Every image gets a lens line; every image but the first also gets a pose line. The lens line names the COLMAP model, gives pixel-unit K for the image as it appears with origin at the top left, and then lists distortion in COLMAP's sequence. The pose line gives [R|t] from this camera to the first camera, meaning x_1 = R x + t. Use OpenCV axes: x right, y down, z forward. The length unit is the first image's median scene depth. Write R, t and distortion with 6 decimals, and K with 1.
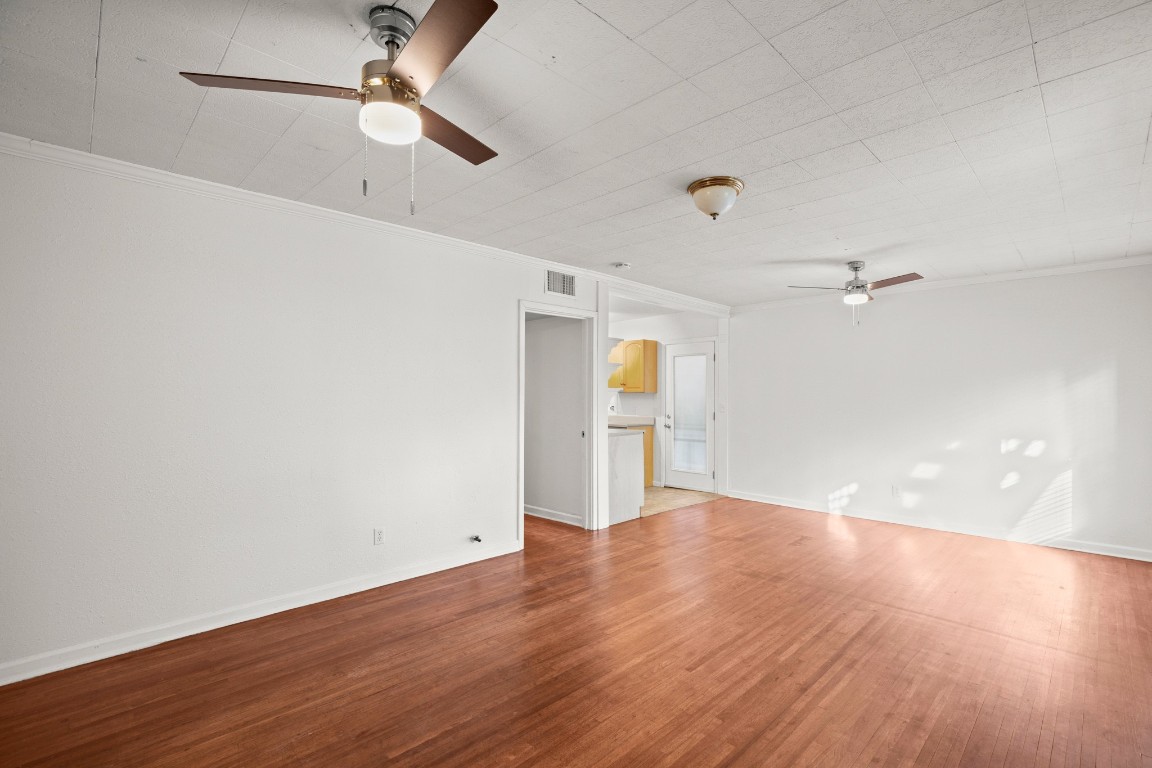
lens RADIAL K [[527.0, 0, 587.5], [0, 527.0, 389.0], [0, 0, 1]] dist [-0.015894, 0.002123]
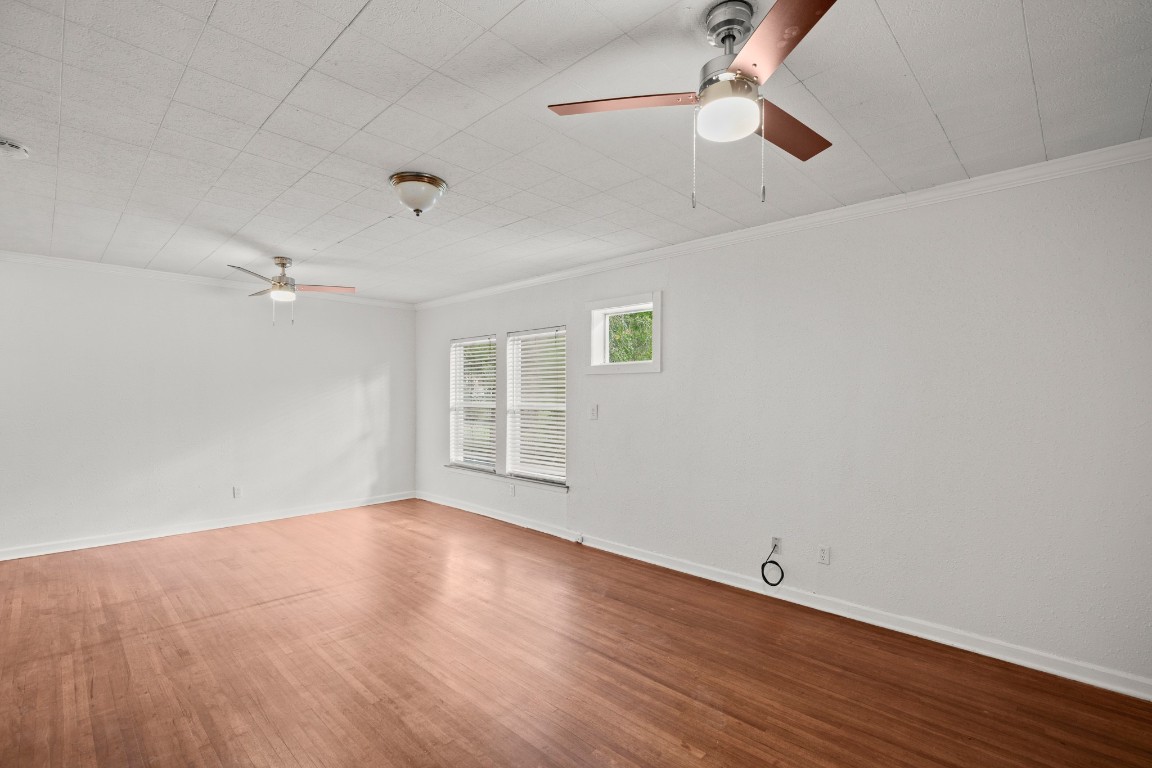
lens RADIAL K [[527.0, 0, 586.7], [0, 527.0, 393.0], [0, 0, 1]] dist [-0.015894, 0.002123]
pose [[-0.019583, -0.005466, 0.999793, -0.603302], [-0.012798, 0.999905, 0.005216, -0.002738], [-0.999726, -0.012693, -0.019651, 0.570996]]
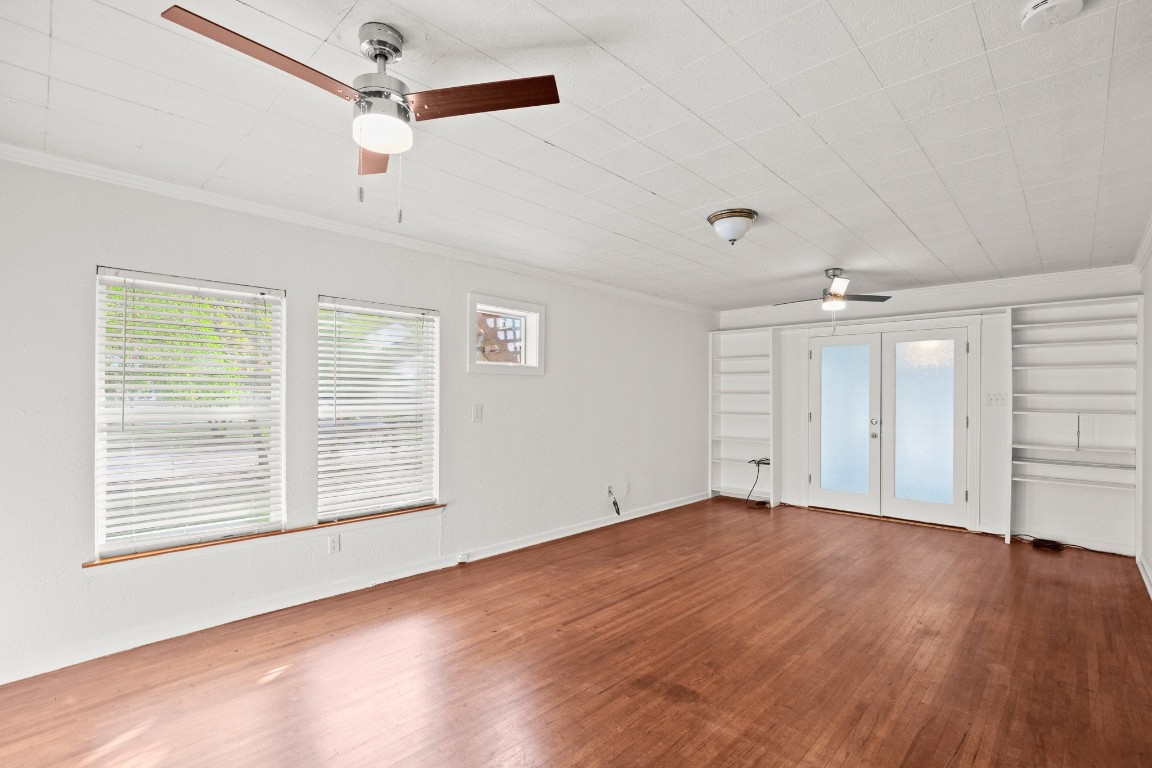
lens RADIAL K [[527.0, 0, 580.4], [0, 527.0, 383.8], [0, 0, 1]] dist [-0.015894, 0.002123]
pose [[-0.999697, -0.016135, -0.018588, 0.479013], [-0.015580, 0.999440, -0.029630, 0.014181], [0.019056, -0.029331, -0.999388, 1.733568]]
